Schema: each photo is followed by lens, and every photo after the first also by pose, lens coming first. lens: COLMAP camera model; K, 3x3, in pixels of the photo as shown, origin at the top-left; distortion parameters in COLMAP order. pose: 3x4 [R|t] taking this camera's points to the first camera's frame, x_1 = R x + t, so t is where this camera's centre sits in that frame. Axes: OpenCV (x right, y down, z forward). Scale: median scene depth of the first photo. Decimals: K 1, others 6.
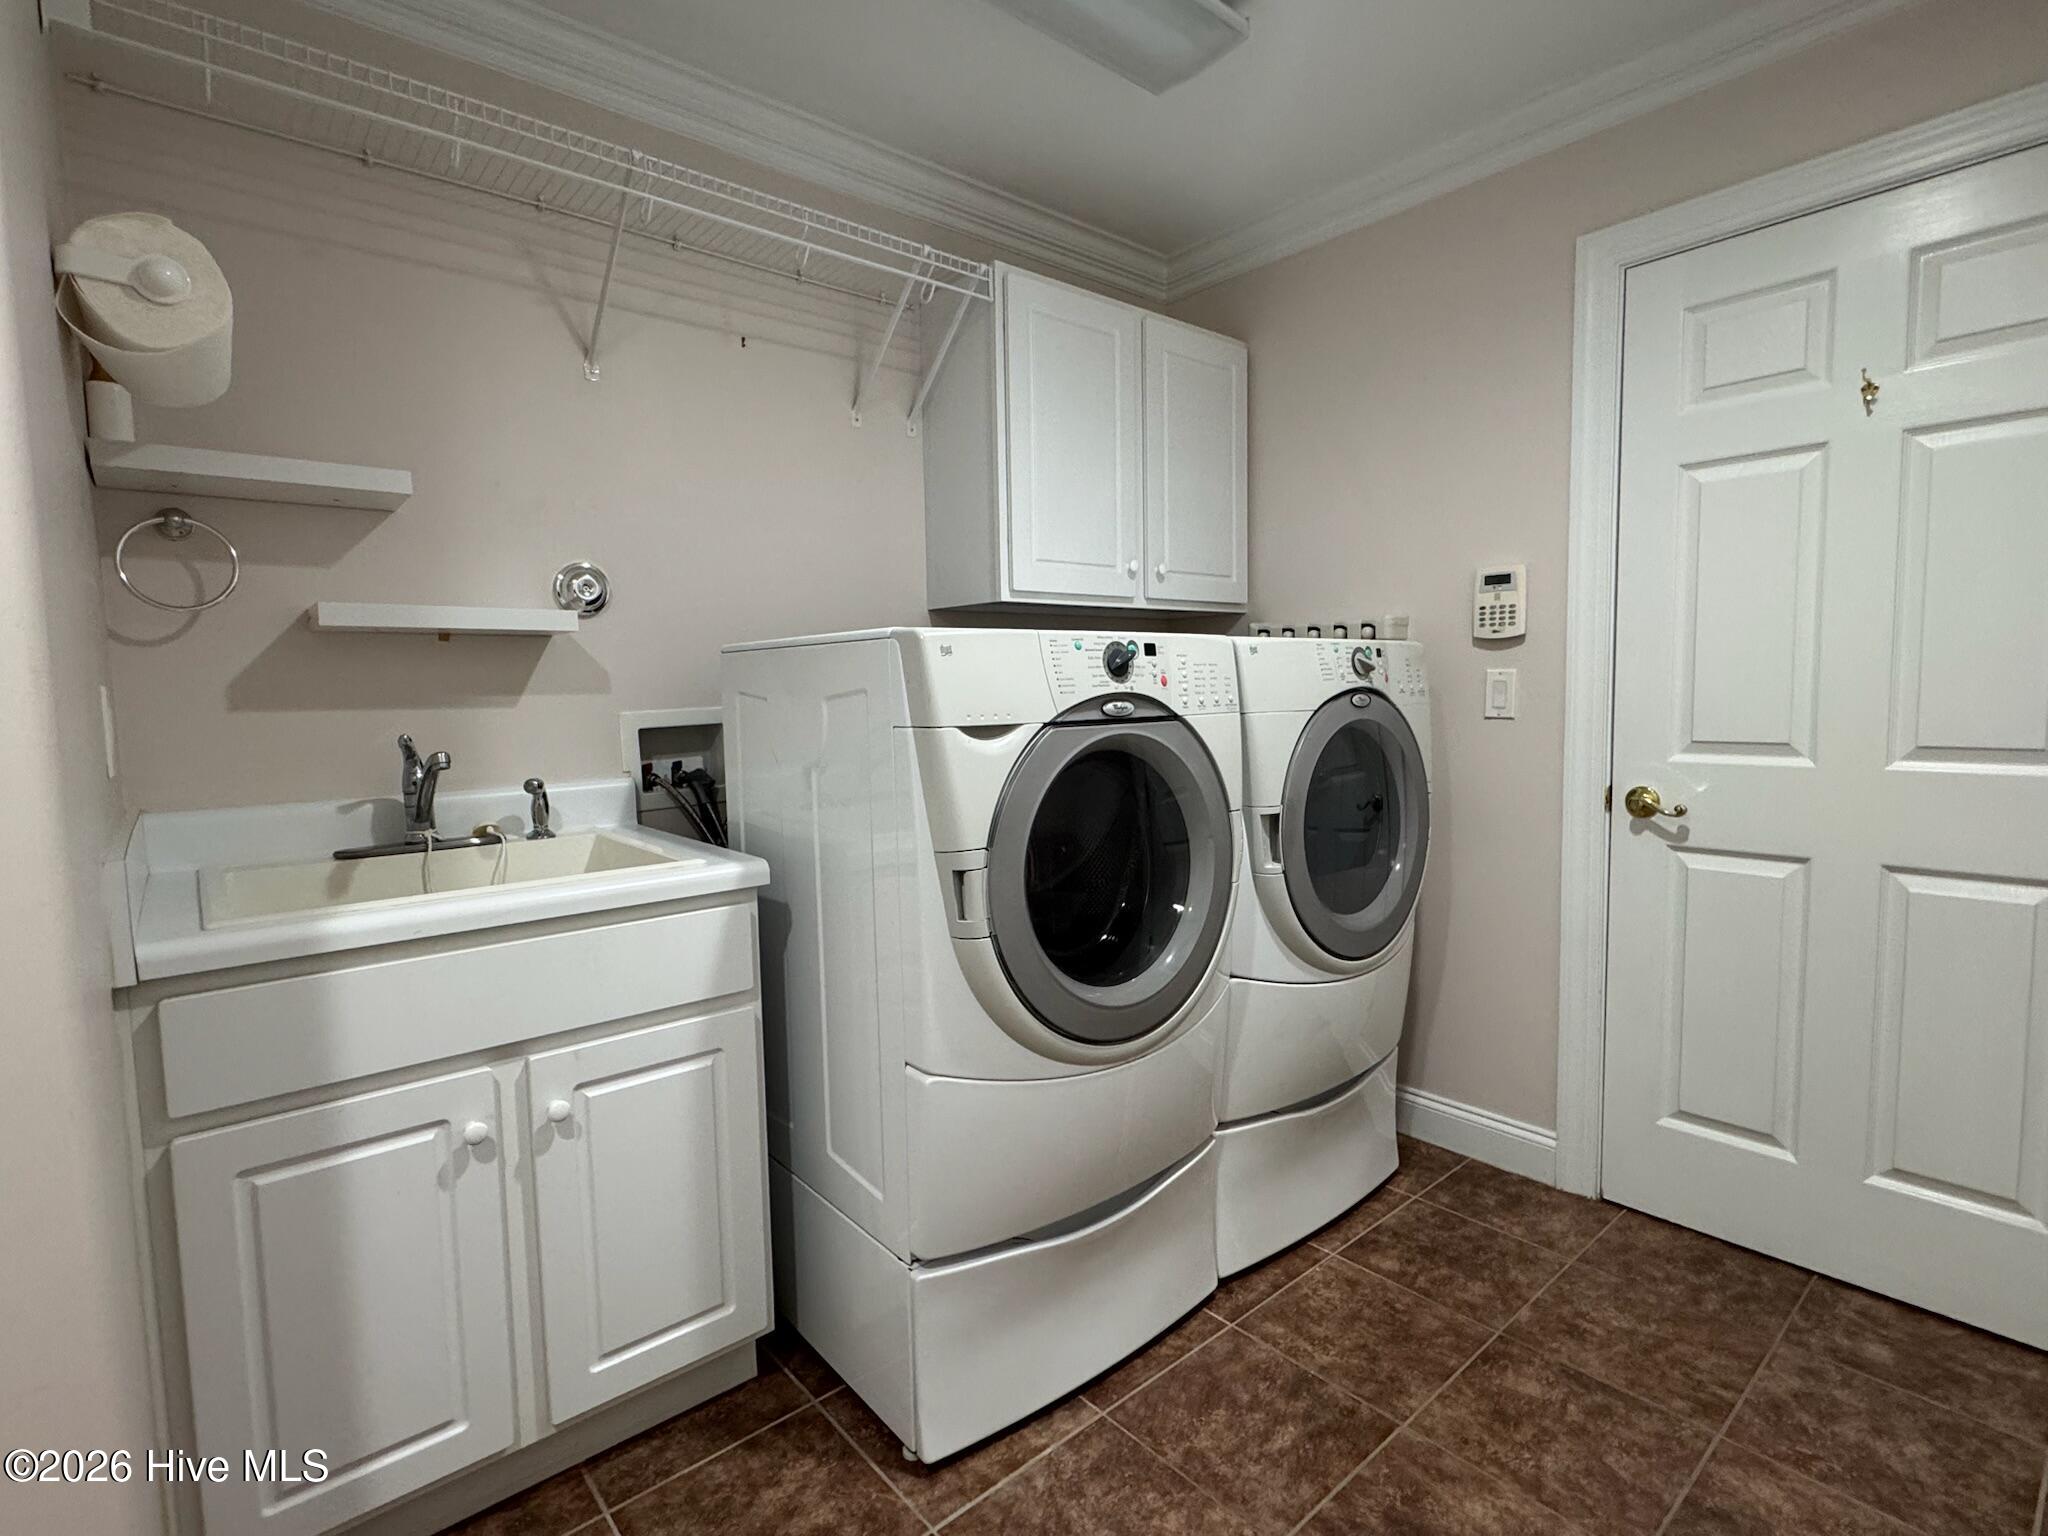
lens RADIAL K [[990.2, 0, 1017.9], [0, 990.2, 758.9], [0, 0, 1]] dist [-0.001415, -0.000620]
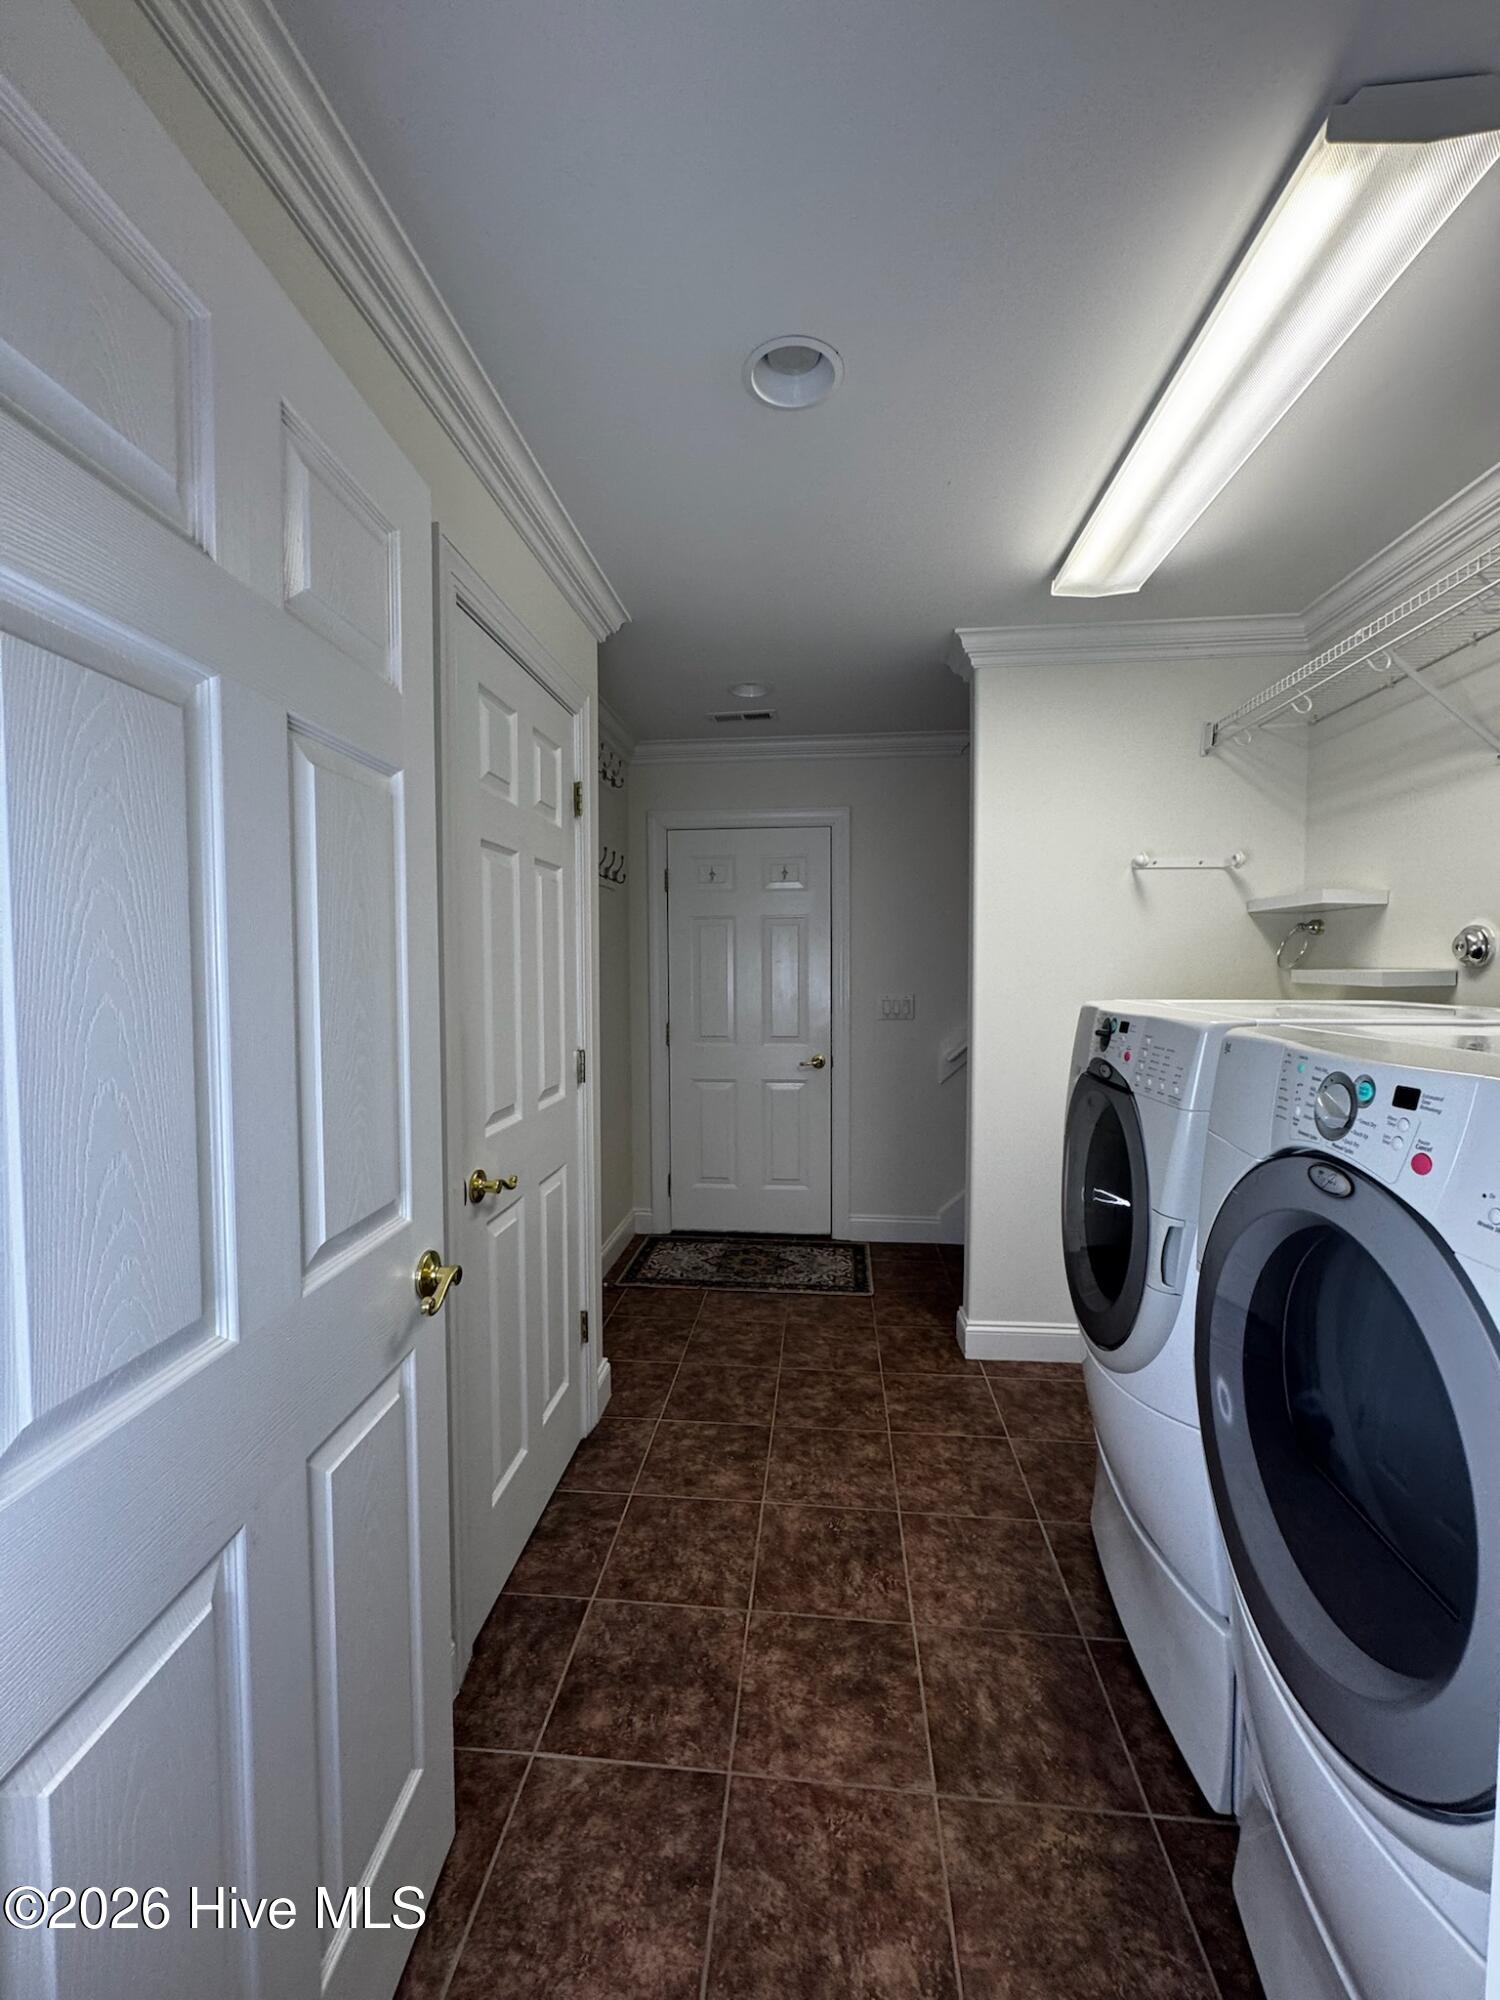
lens RADIAL K [[798.3, 0, 750.4], [0, 798.3, 998.7], [0, 0, 1]] dist [-0.006884, 0.000066]
pose [[-0.718297, 0.050678, -0.693888, 1.113786], [-0.043420, 0.992134, 0.117407, -0.244408], [0.694380, 0.114462, -0.710447, 1.431790]]
